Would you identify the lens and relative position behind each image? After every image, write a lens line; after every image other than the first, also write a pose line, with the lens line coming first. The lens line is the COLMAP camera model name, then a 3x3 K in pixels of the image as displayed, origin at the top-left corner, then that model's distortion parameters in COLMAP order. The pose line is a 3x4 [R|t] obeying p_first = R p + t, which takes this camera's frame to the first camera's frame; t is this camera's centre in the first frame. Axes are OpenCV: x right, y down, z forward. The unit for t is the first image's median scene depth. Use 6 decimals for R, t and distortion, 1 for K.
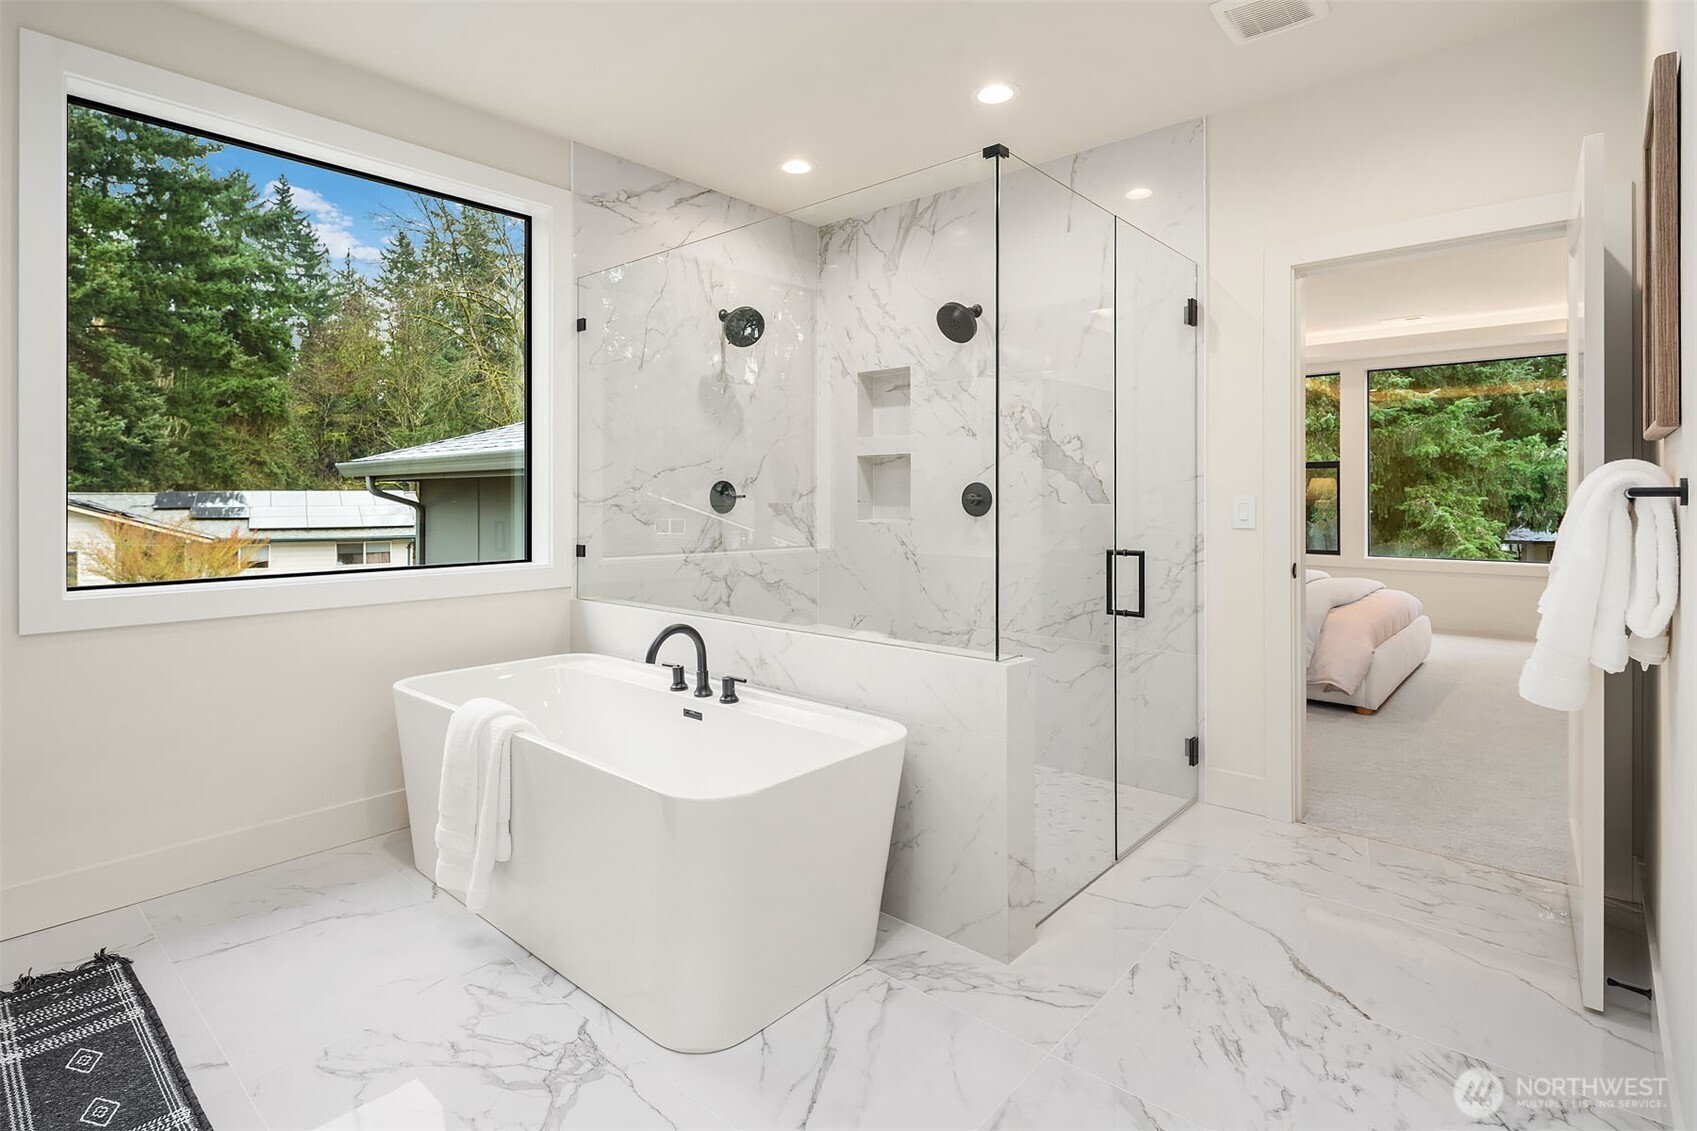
lens RADIAL K [[821.8, 0, 849.4], [0, 821.8, 493.6], [0, 0, 1]] dist [-0.001289, -0.000207]
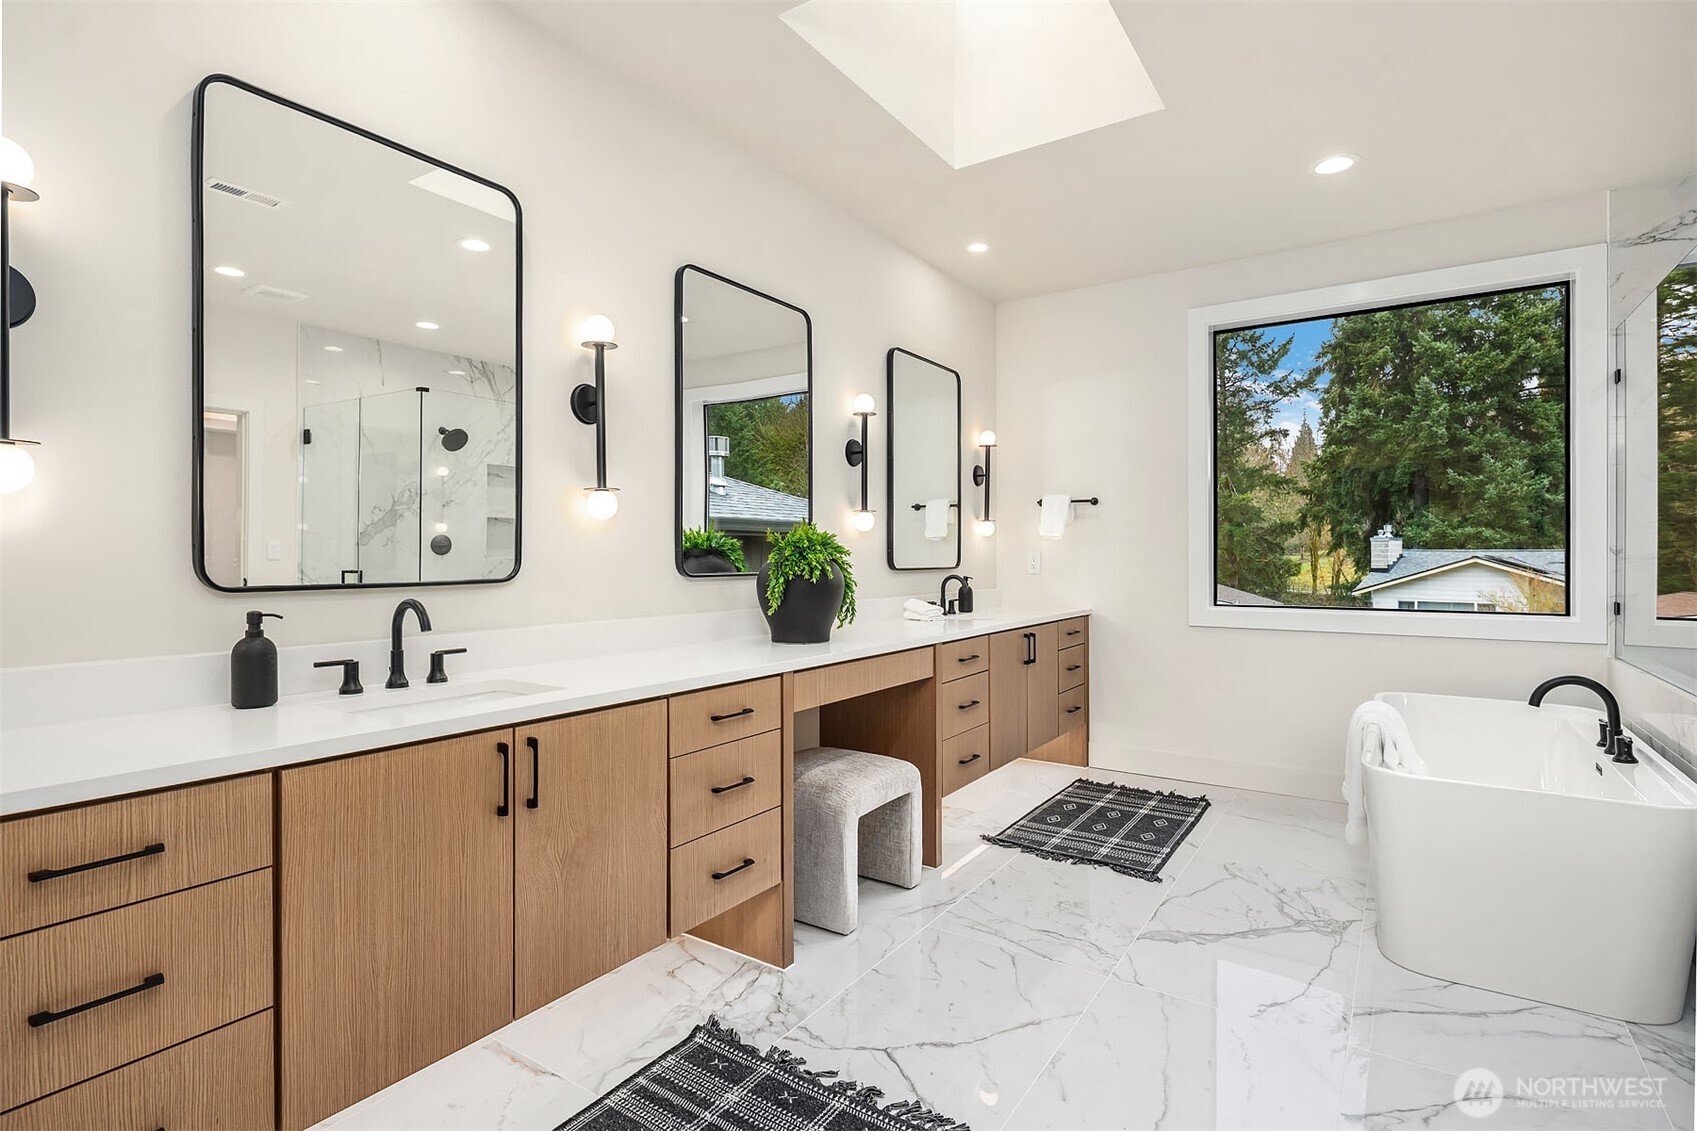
lens RADIAL K [[836.4, 0, 840.3], [0, 836.4, 558.4], [0, 0, 1]] dist [-0.000191, -0.000315]
pose [[0.128871, 0.004679, -0.991650, 0.951169], [0.005112, 0.999972, 0.005382, -0.000384], [0.991648, -0.005763, 0.128844, -0.073543]]
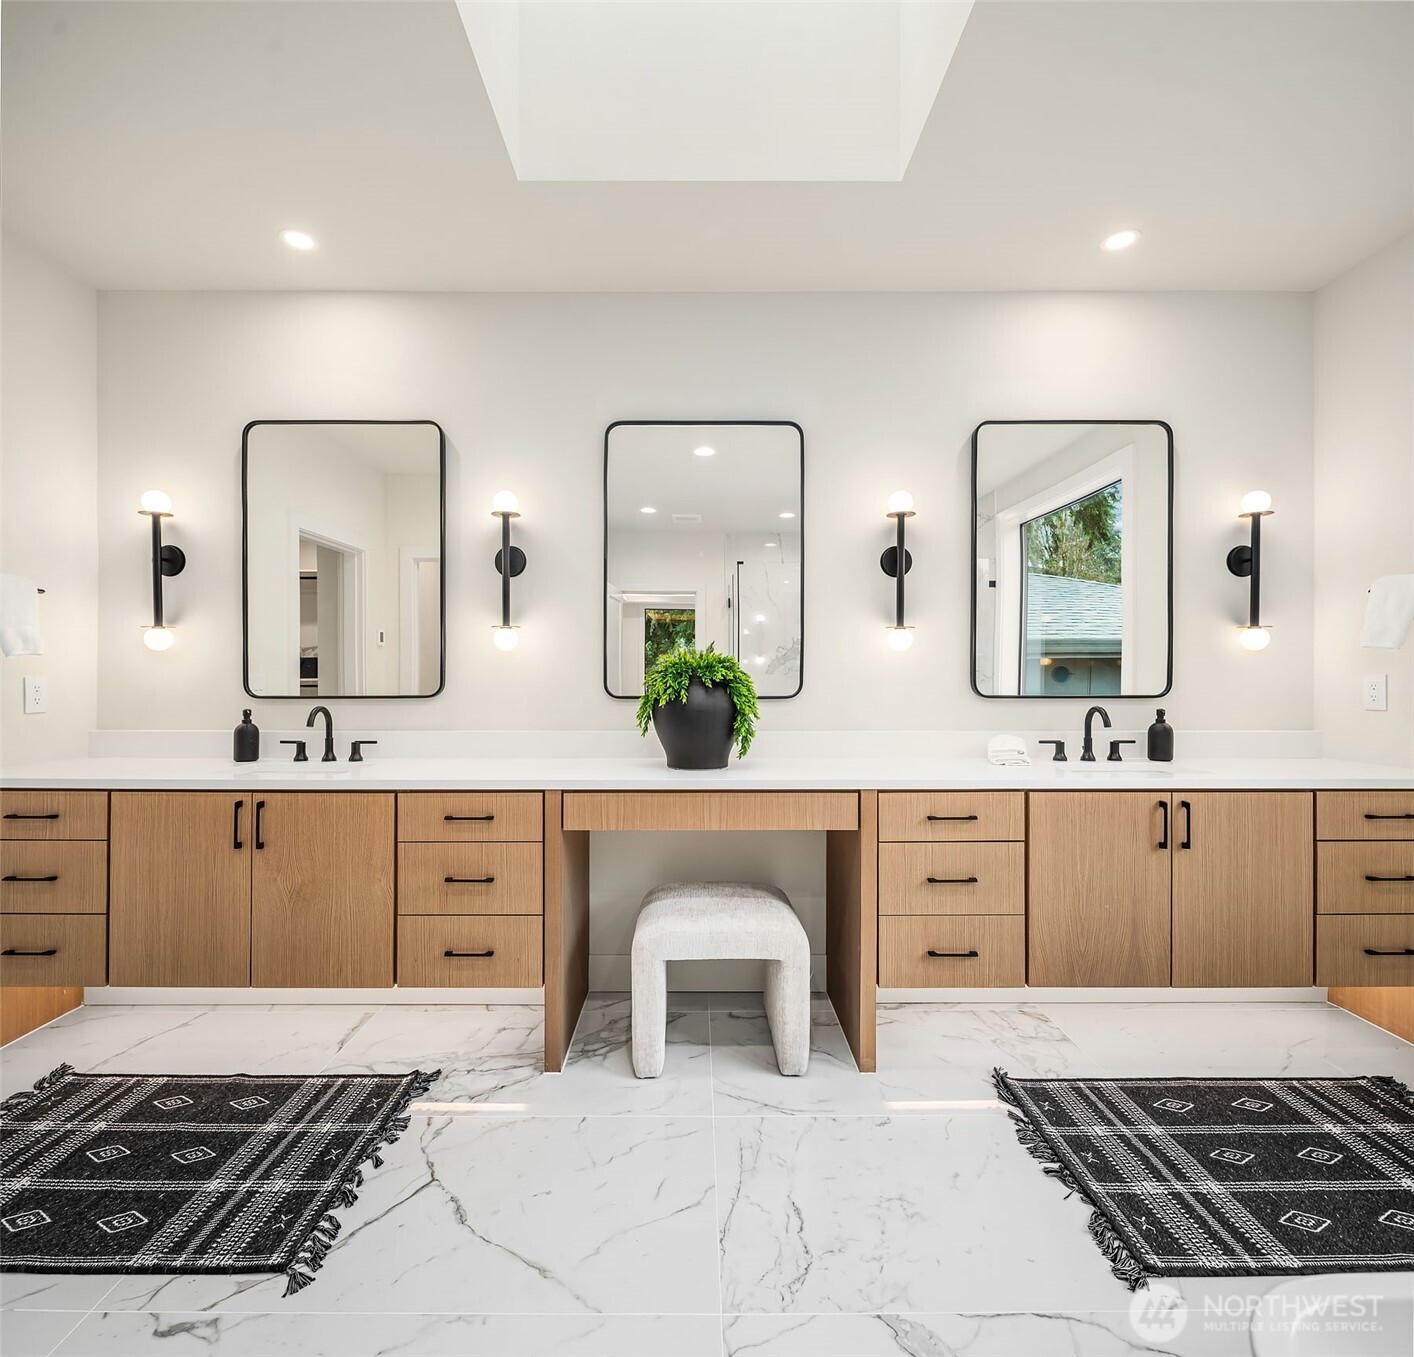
lens RADIAL K [[687.4, 0, 702.0], [0, 687.4, 672.1], [0, 0, 1]] dist [0.000485, -0.001032]
pose [[-0.745335, -0.004467, -0.666675, 0.270948], [0.004428, 0.999922, -0.011651, 0.004306], [0.666676, -0.011636, -0.745257, 0.936495]]
